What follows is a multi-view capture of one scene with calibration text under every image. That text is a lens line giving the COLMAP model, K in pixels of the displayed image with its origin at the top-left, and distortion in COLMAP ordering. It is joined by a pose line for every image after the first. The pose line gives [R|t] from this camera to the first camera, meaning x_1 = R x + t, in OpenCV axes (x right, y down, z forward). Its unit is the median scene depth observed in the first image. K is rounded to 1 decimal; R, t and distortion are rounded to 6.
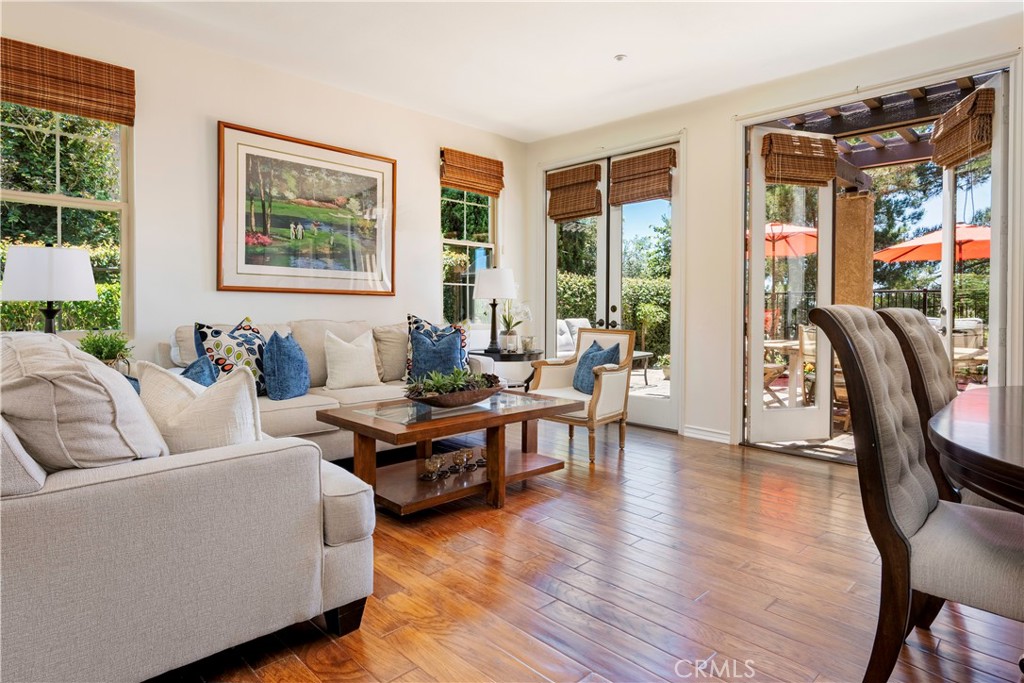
lens RADIAL K [[554.1, 0, 521.9], [0, 554.1, 322.7], [0, 0, 1]] dist [-0.005132, -0.001159]
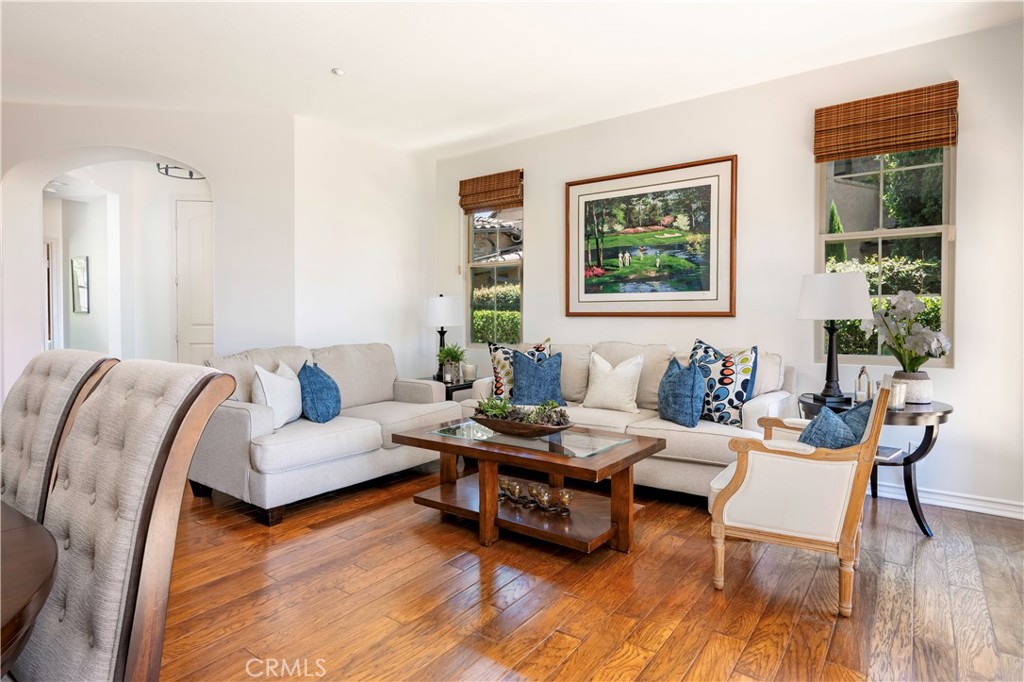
lens RADIAL K [[554.1, 0, 512.0], [0, 554.1, 333.1], [0, 0, 1]] dist [-0.005132, -0.001159]
pose [[0.165920, 0.016729, -0.985997, 0.636860], [-0.025643, 0.999591, 0.012645, -0.030821], [0.985806, 0.023186, 0.166281, 0.623551]]
